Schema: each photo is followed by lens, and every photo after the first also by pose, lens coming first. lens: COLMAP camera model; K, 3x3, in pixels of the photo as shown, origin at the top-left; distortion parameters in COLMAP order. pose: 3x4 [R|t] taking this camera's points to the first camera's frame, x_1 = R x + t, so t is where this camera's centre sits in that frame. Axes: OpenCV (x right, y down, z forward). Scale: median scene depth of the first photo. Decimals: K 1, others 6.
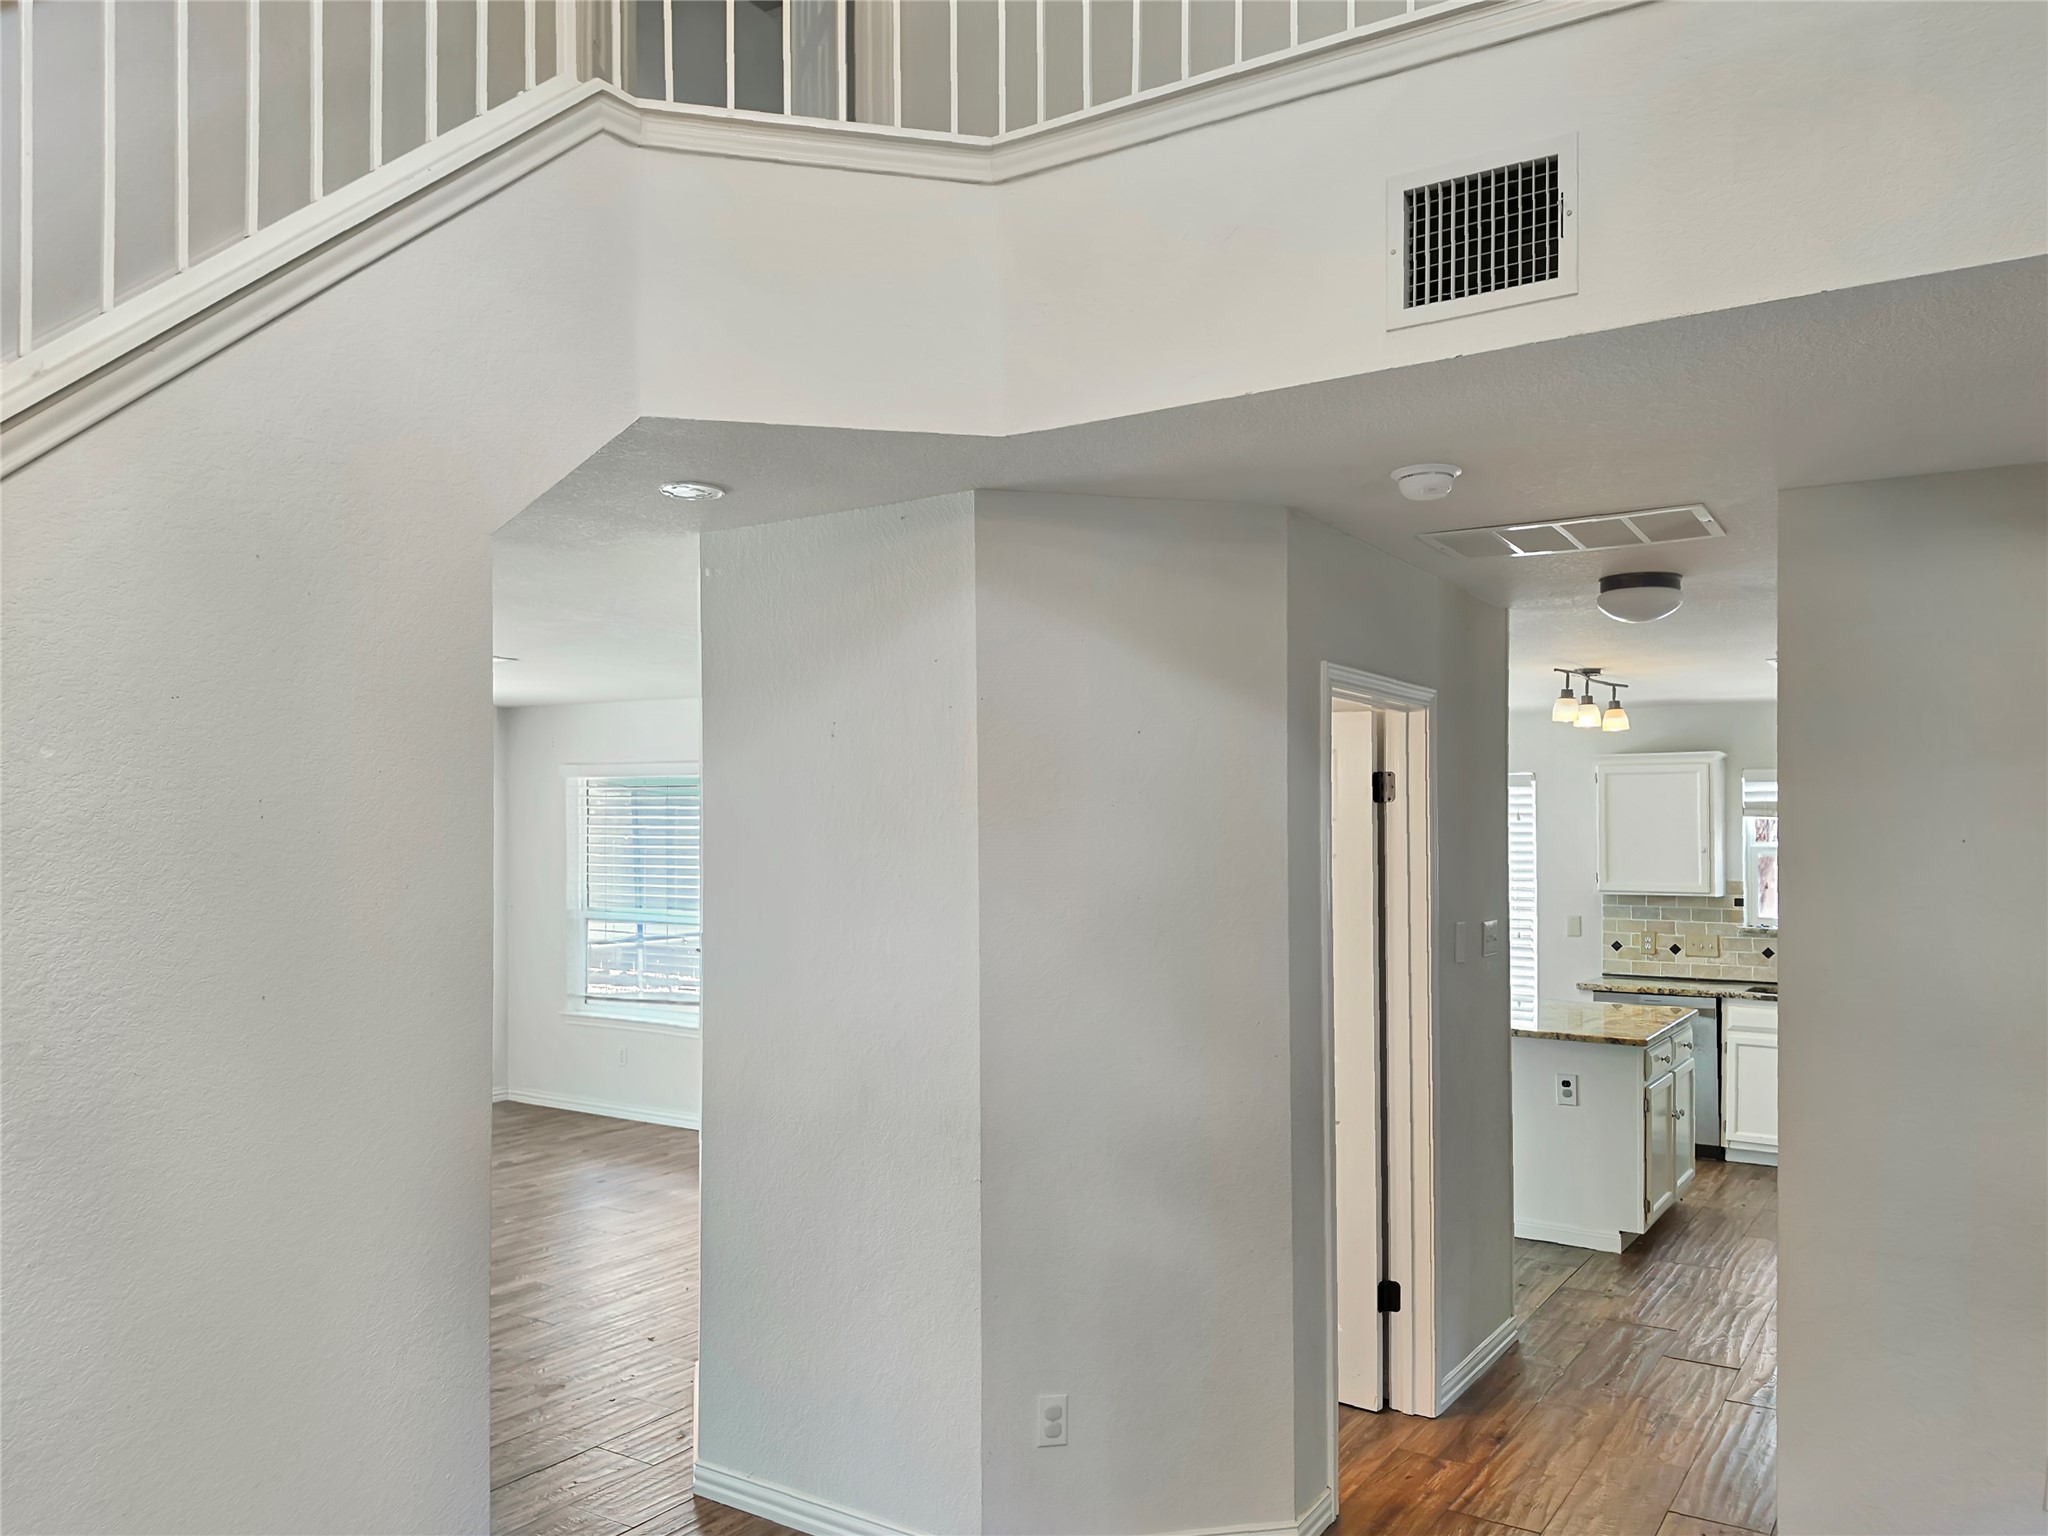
lens RADIAL K [[1463.7, 0, 1021.4], [0, 1463.7, 774.0], [0, 0, 1]] dist [0.044690, 0.001038]
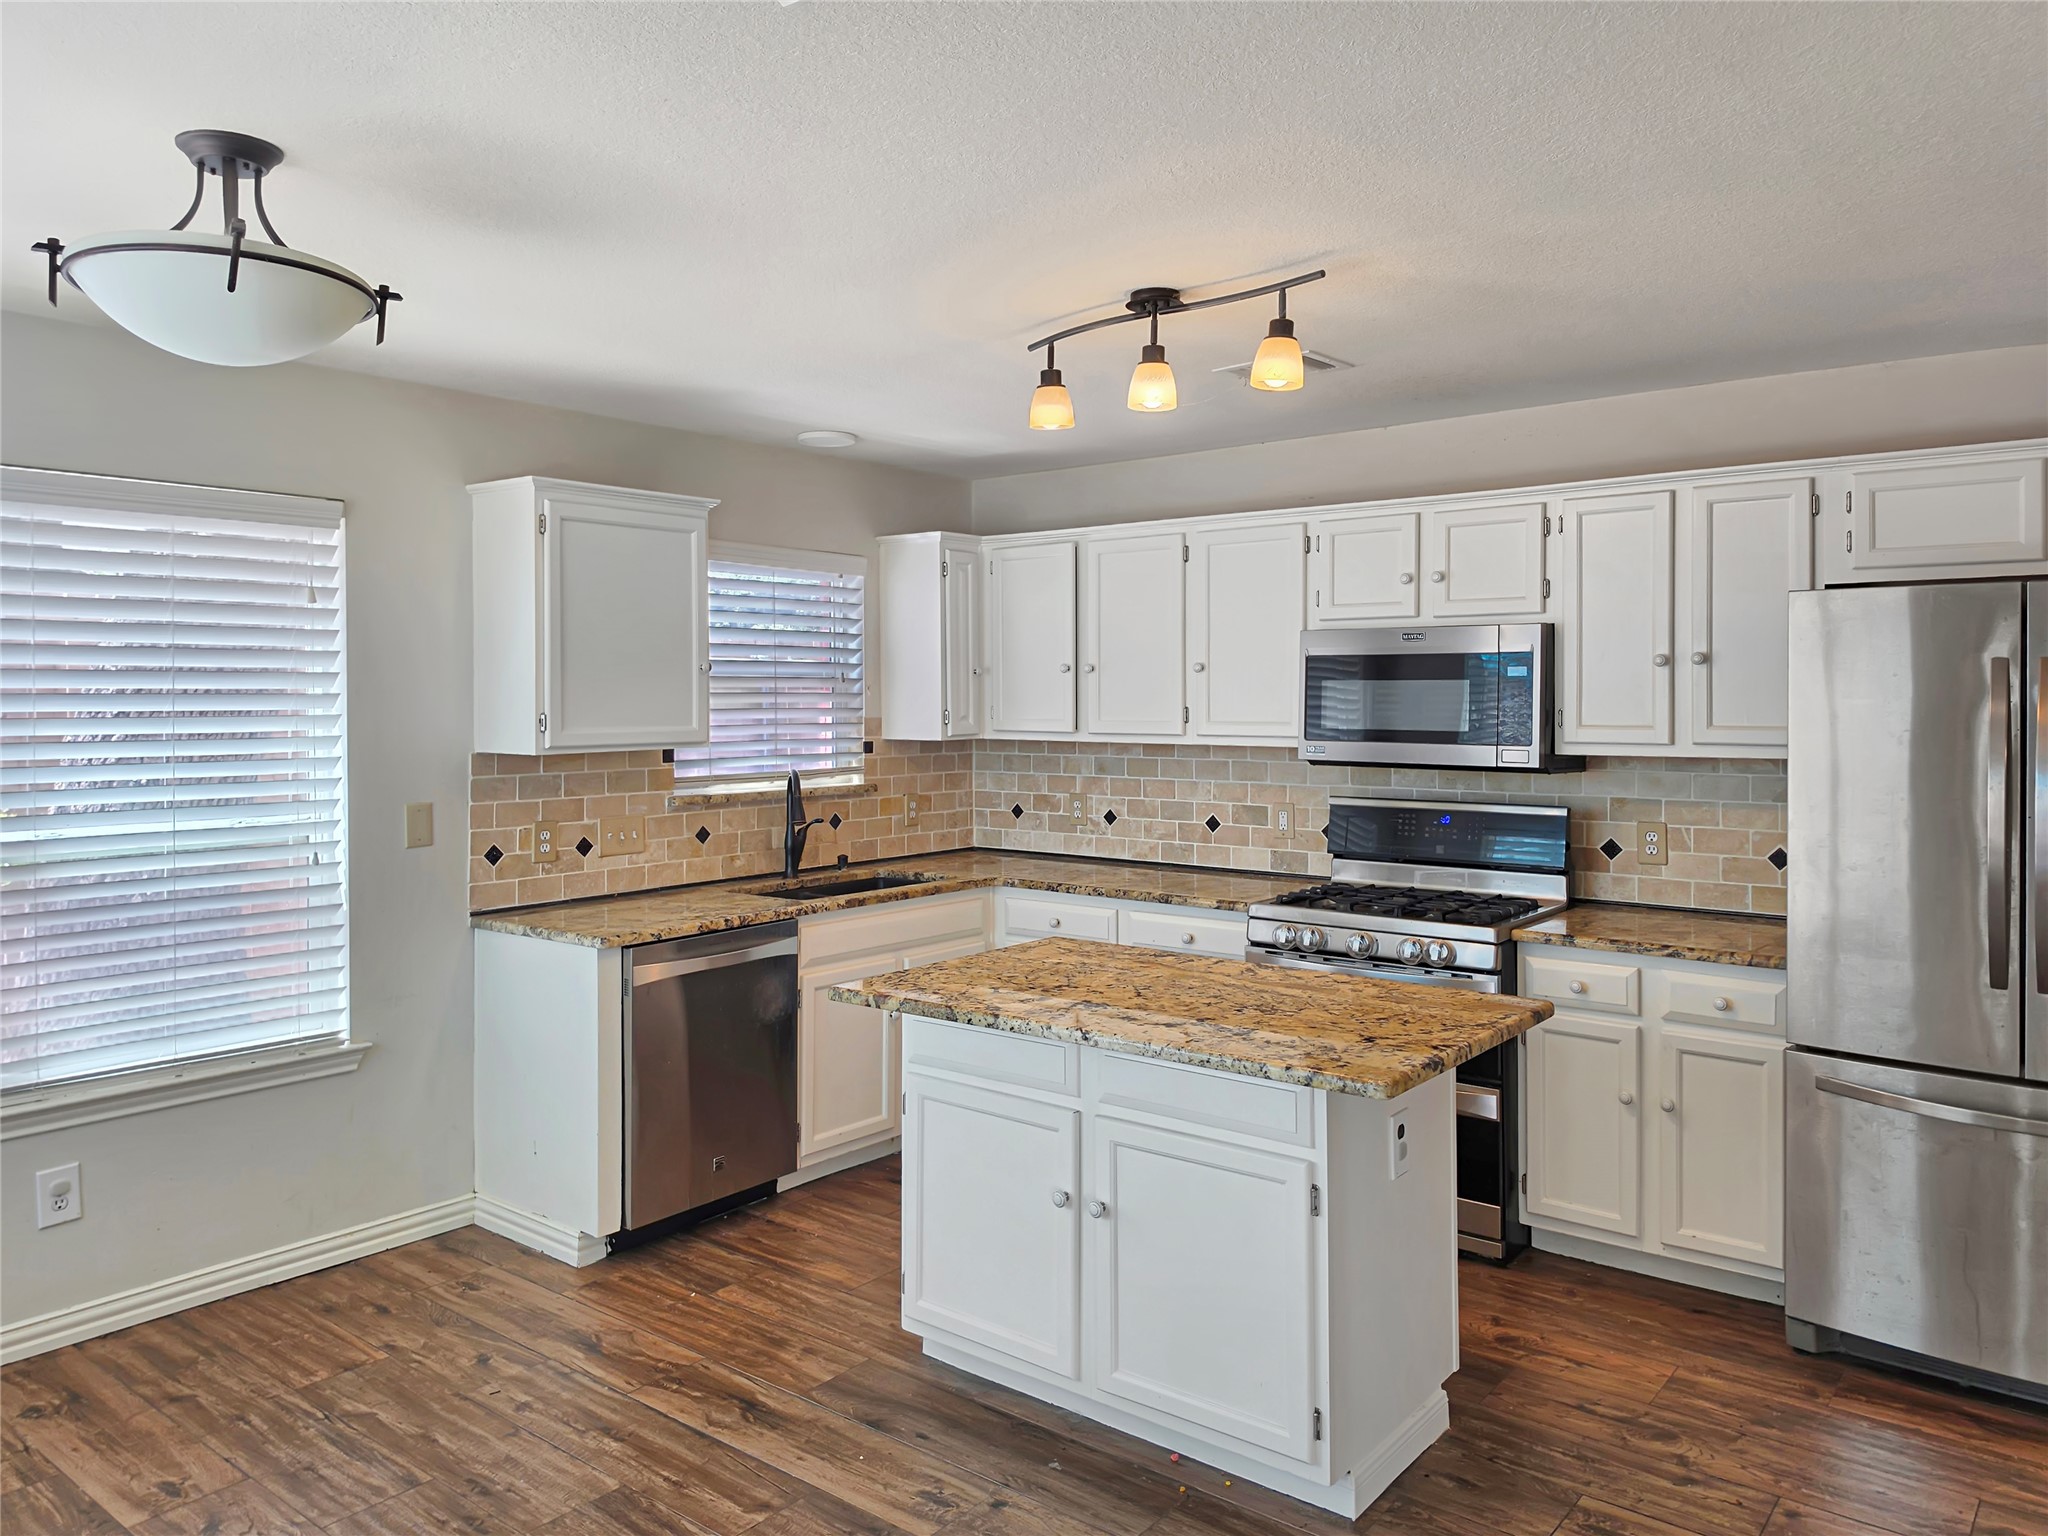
lens RADIAL K [[1463.7, 0, 1021.5], [0, 1463.7, 754.5], [0, 0, 1]] dist [0.044690, 0.001038]
pose [[0.120949, -0.050635, 0.991366, -0.084184], [-0.037612, 0.997747, 0.055549, 0.047195], [-0.991946, -0.044006, 0.118773, 0.777738]]
